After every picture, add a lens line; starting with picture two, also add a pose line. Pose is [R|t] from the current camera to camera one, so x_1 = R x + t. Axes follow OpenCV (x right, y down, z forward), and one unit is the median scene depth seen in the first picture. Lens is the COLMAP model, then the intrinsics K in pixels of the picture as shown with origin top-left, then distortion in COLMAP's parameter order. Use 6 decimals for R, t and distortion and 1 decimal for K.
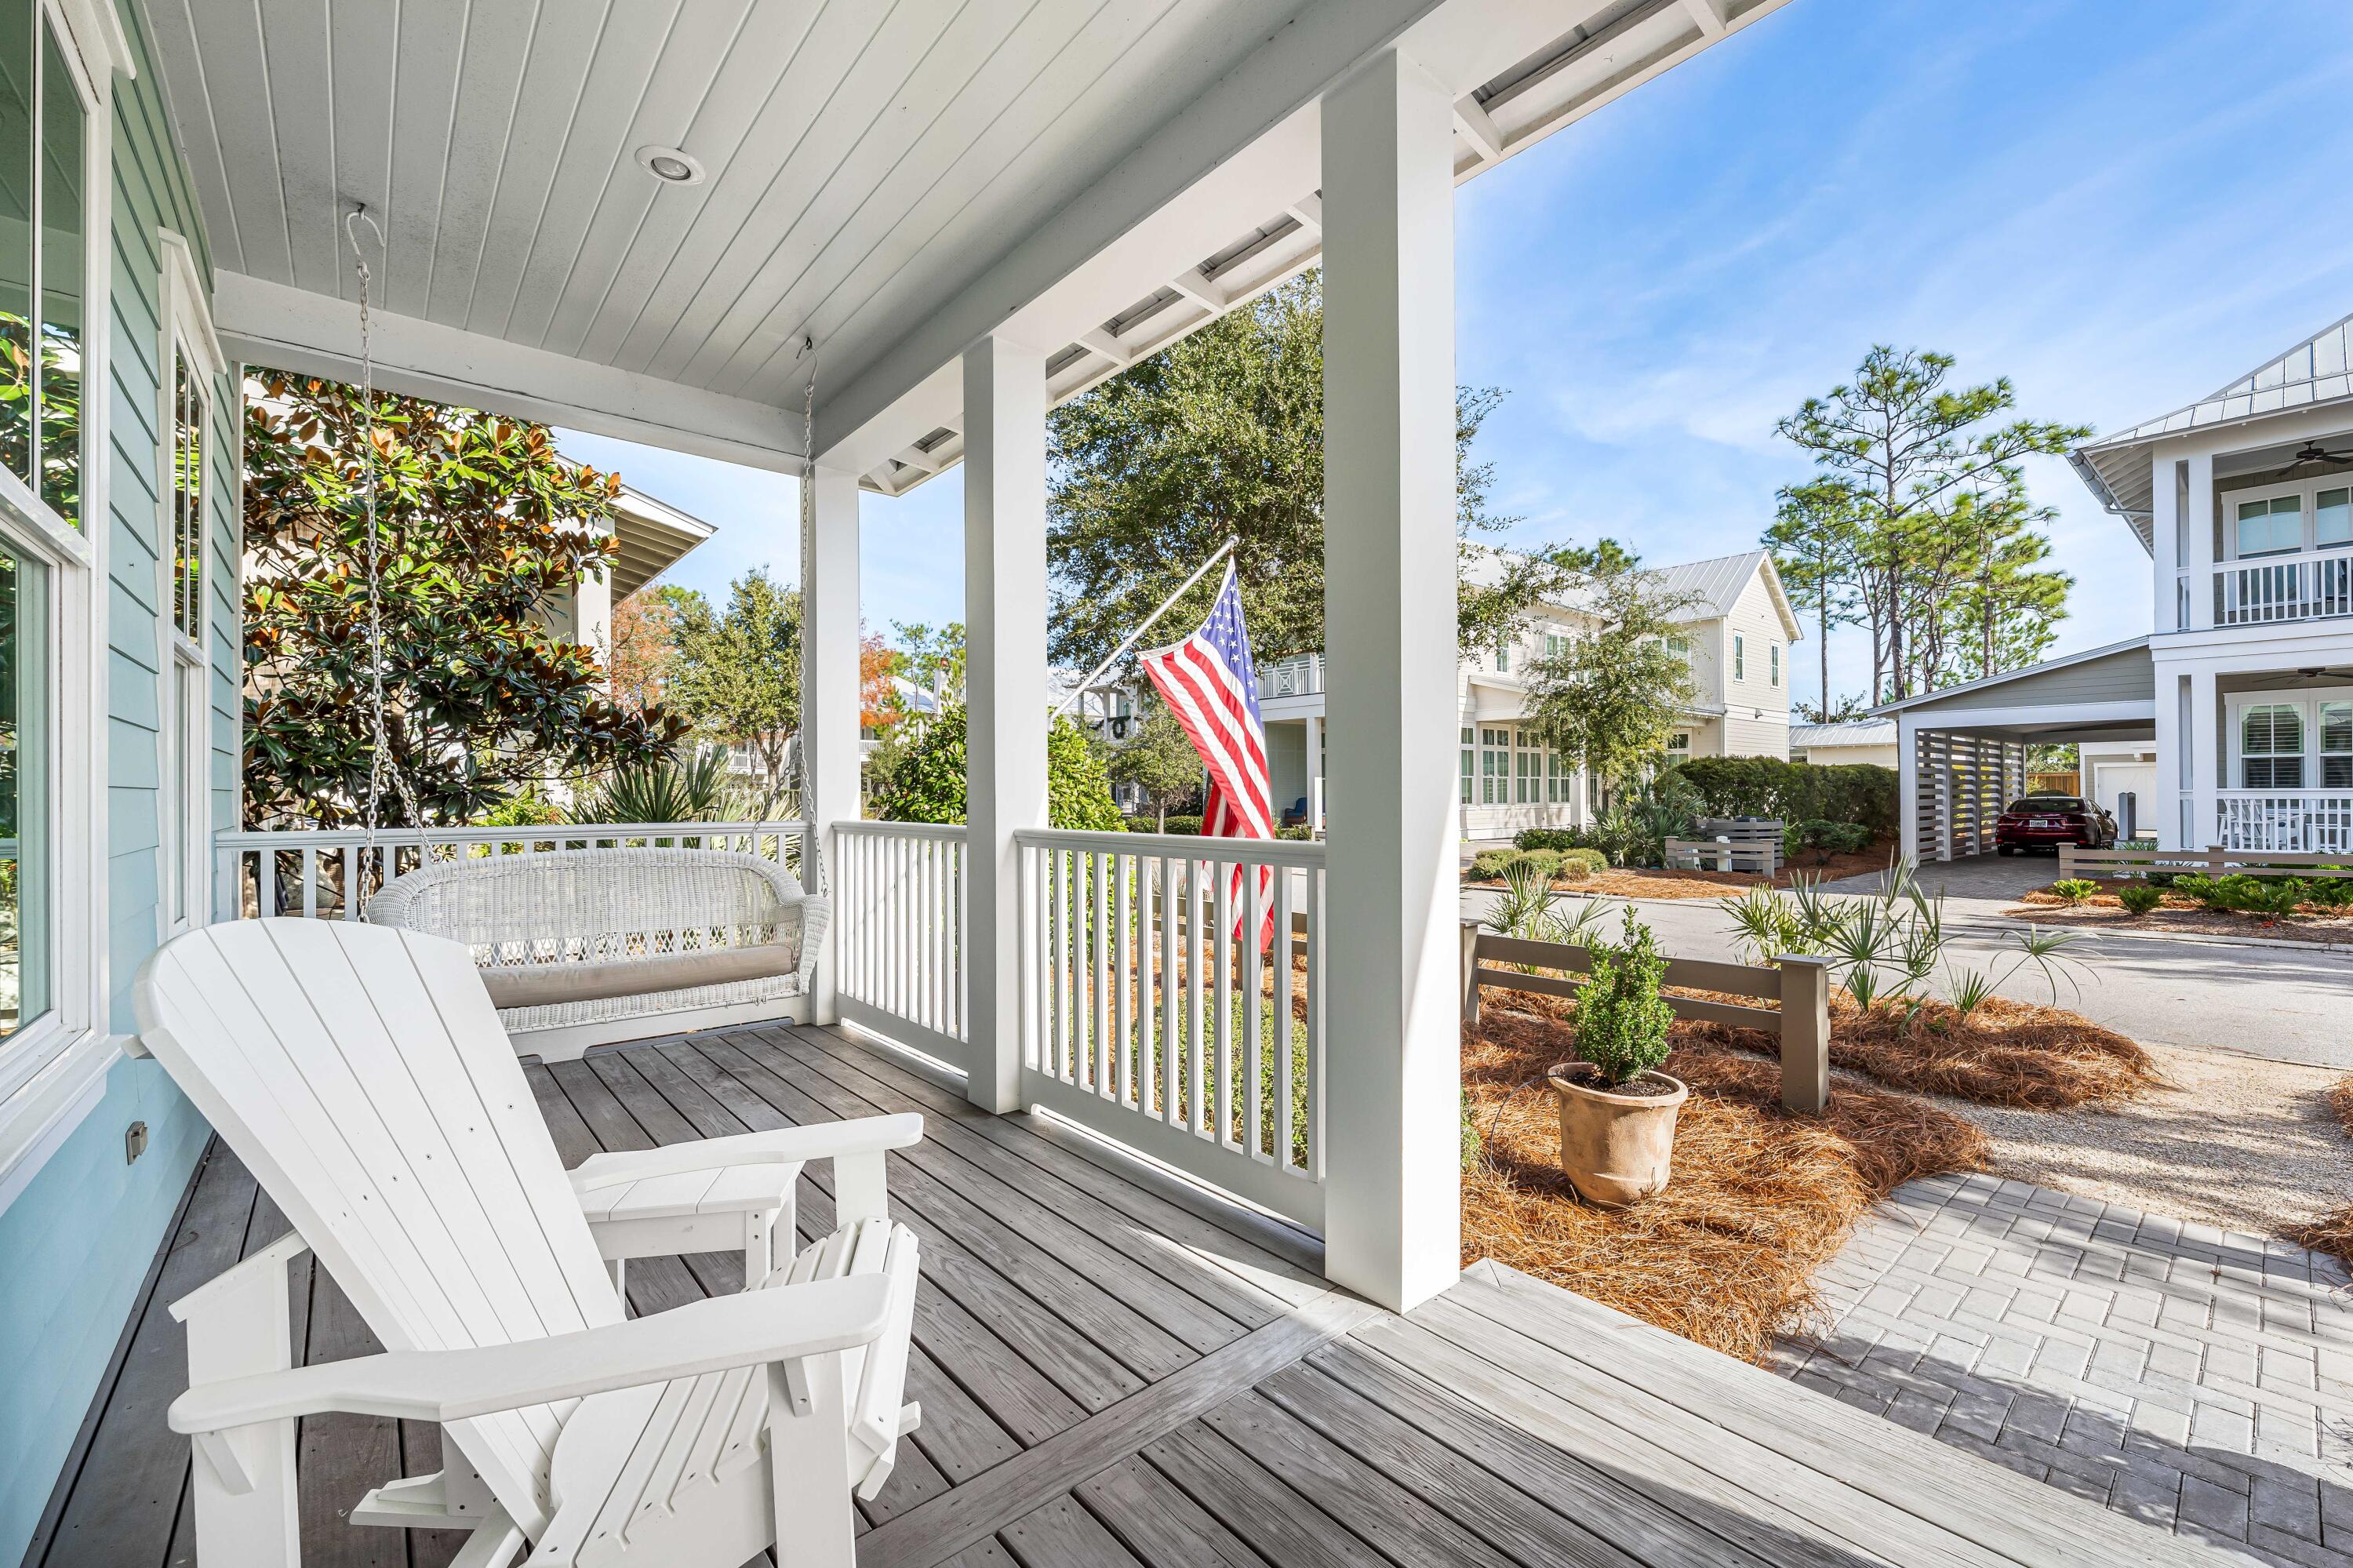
lens RADIAL K [[979.4, 0, 1176.5], [0, 979.4, 784.0], [0, 0, 1]] dist [-0.001747, 0.000133]
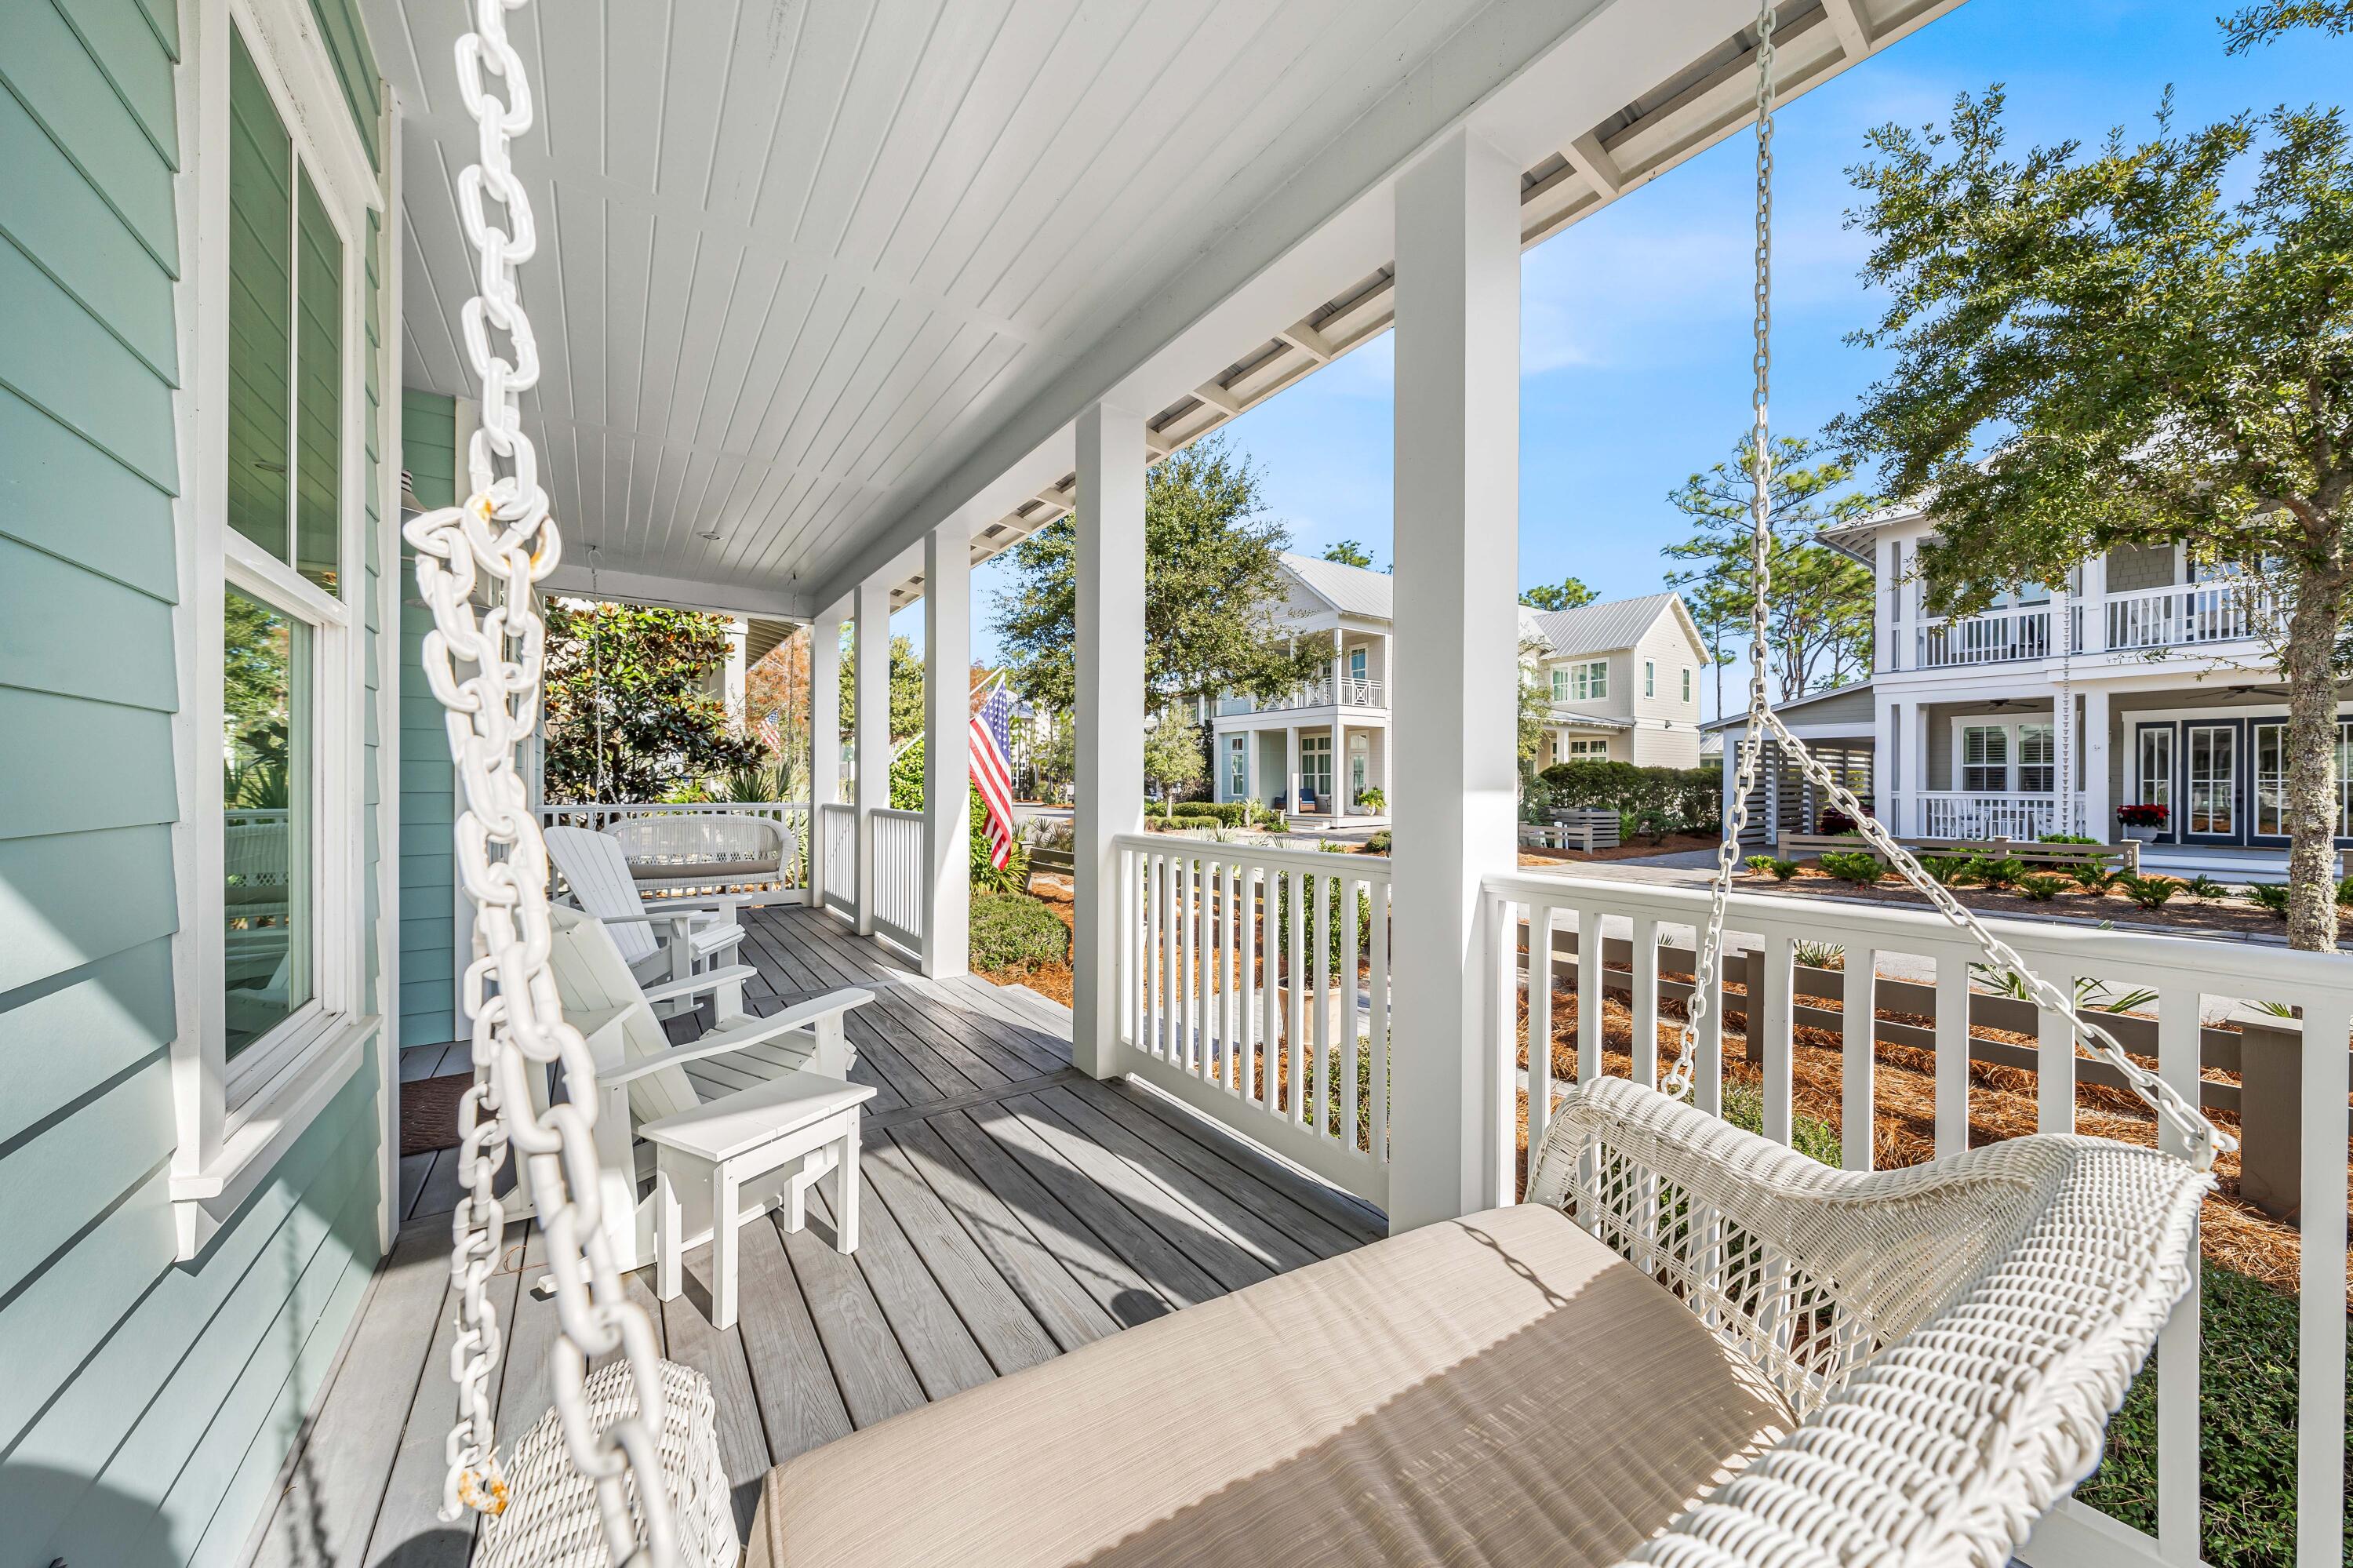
lens RADIAL K [[816.3, 0, 1175.6], [0, 816.3, 772.7], [0, 0, 1]] dist [0.001885, 0.000029]
pose [[0.996153, 0.008702, -0.087194, 0.238891], [-0.008922, 0.999958, -0.002137, -0.012572], [0.087172, 0.002906, 0.996189, -0.273298]]
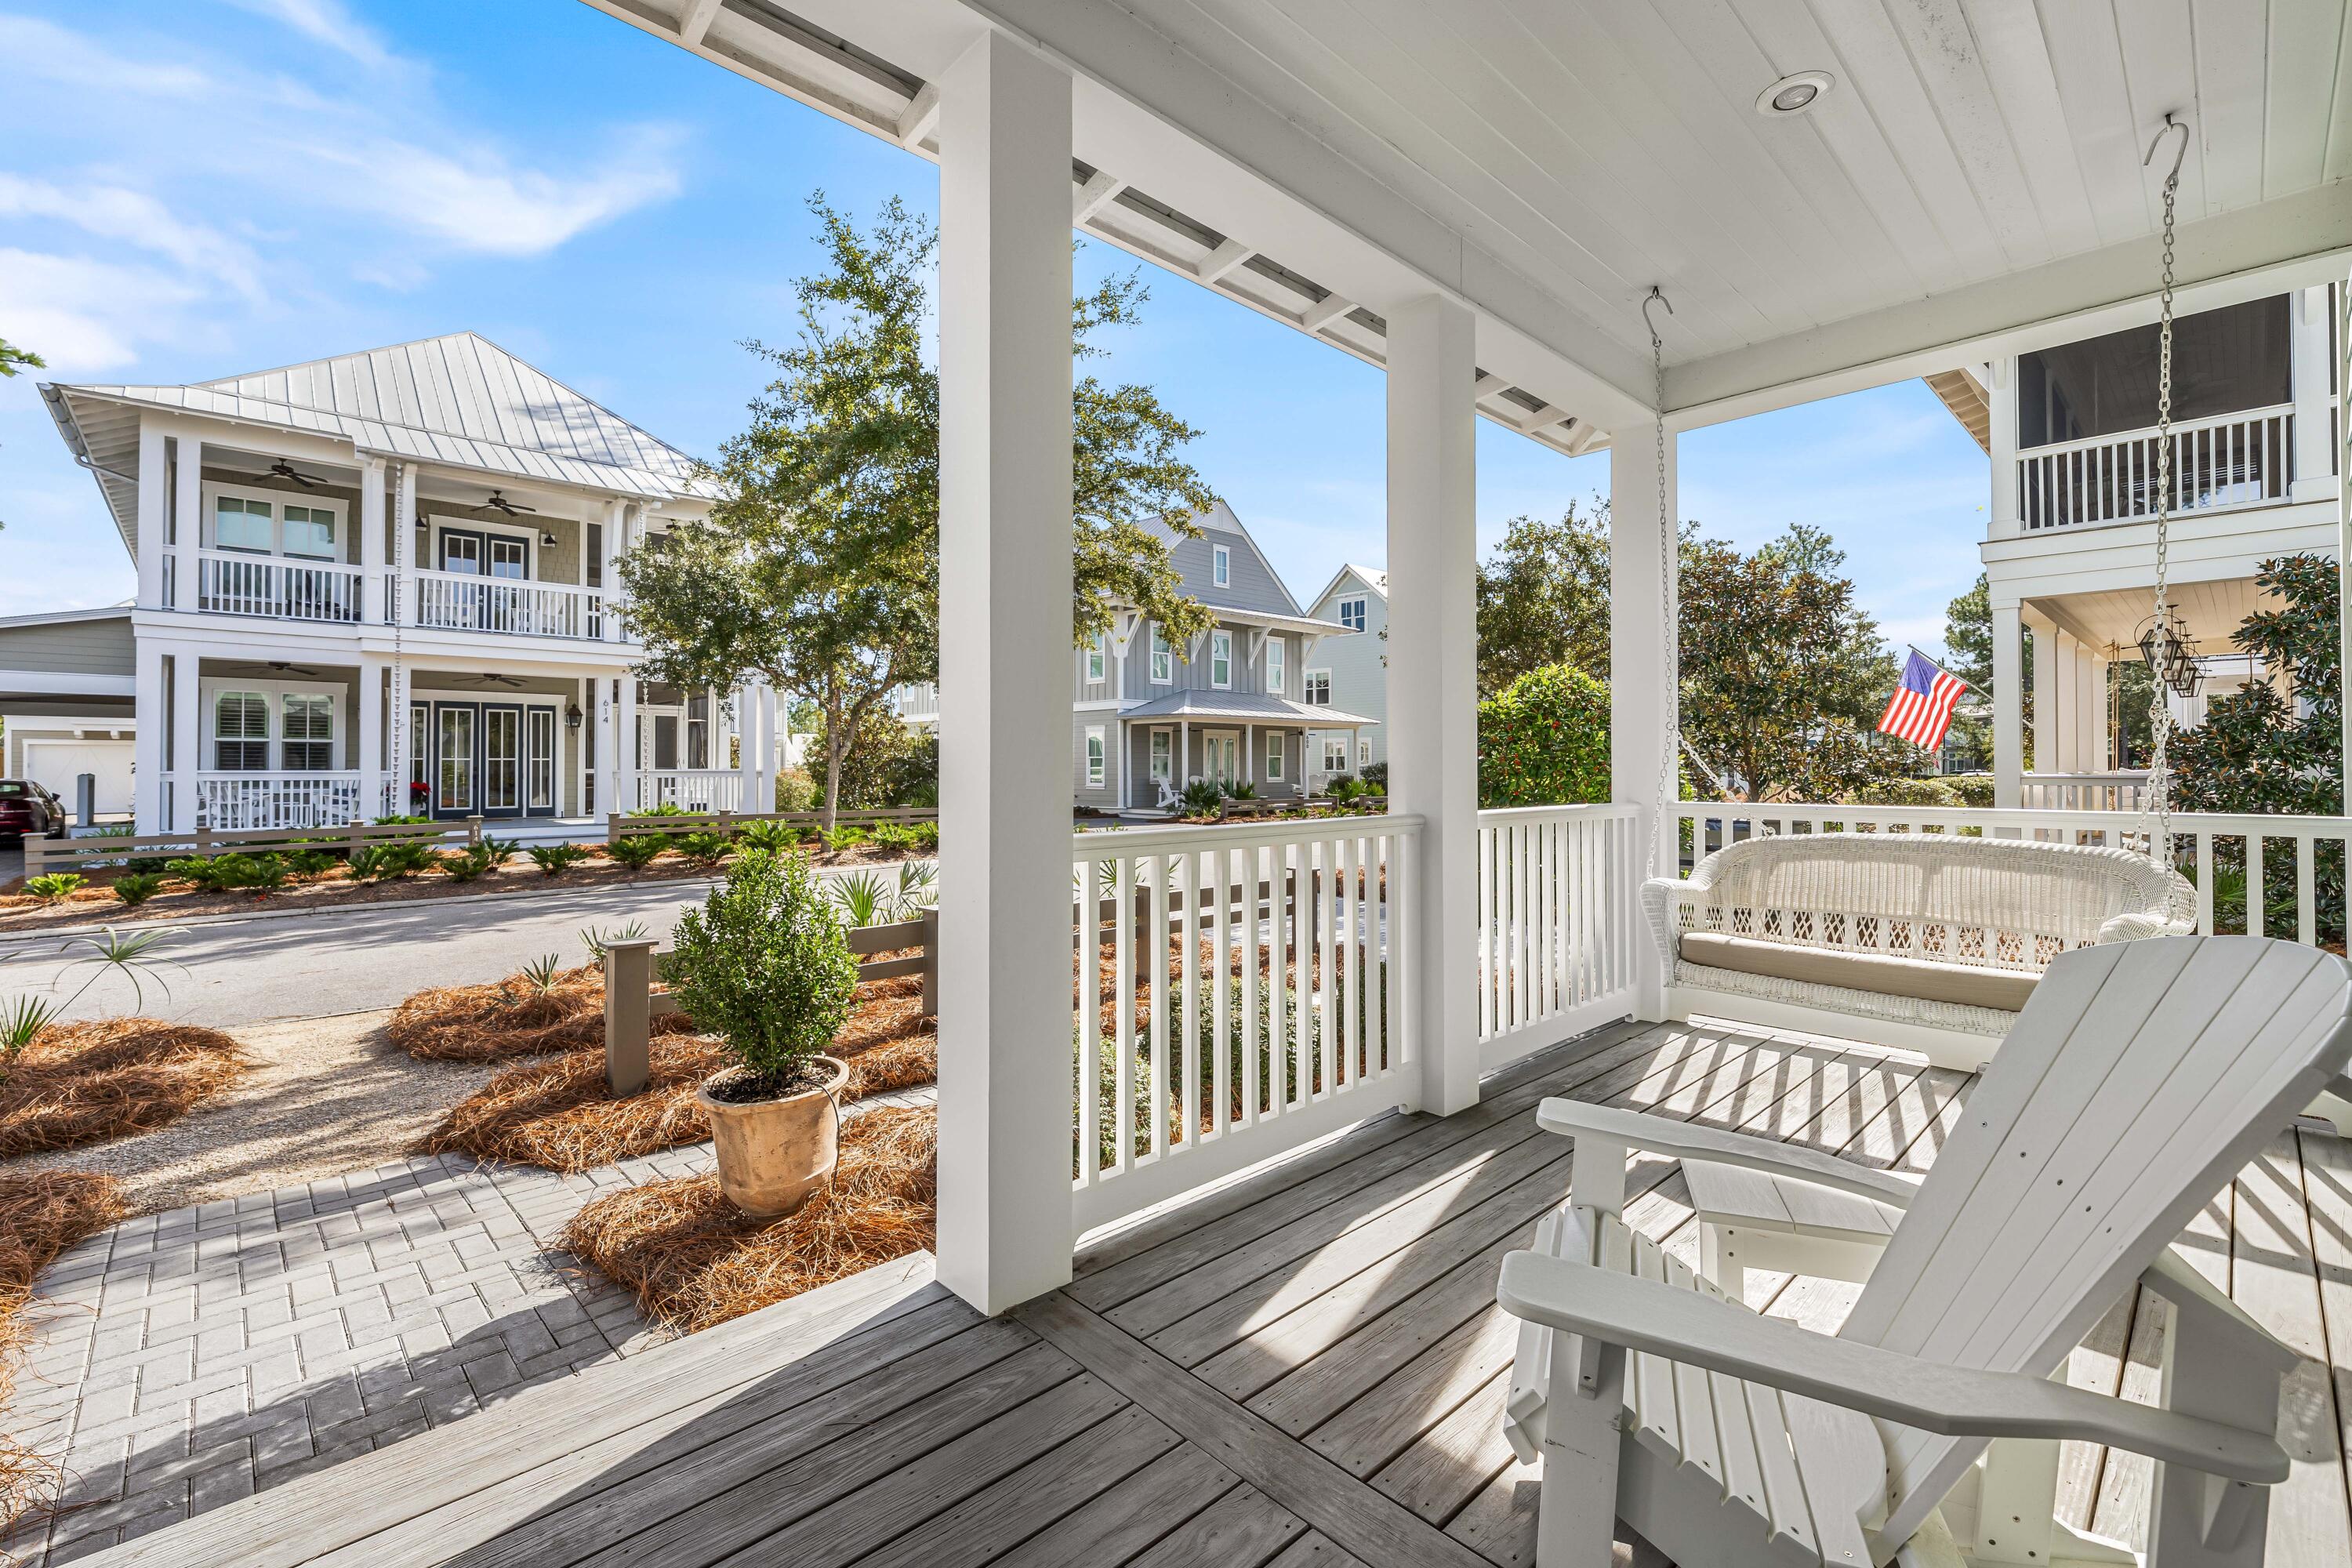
lens RADIAL K [[999.0, 0, 1201.6], [0, 999.0, 755.9], [0, 0, 1]] dist [-0.002337, -0.000327]
pose [[-0.064562, 0.016806, 0.997772, -0.049003], [-0.009337, 0.999804, -0.017445, -0.003190], [-0.997870, -0.010443, -0.064392, 0.040721]]
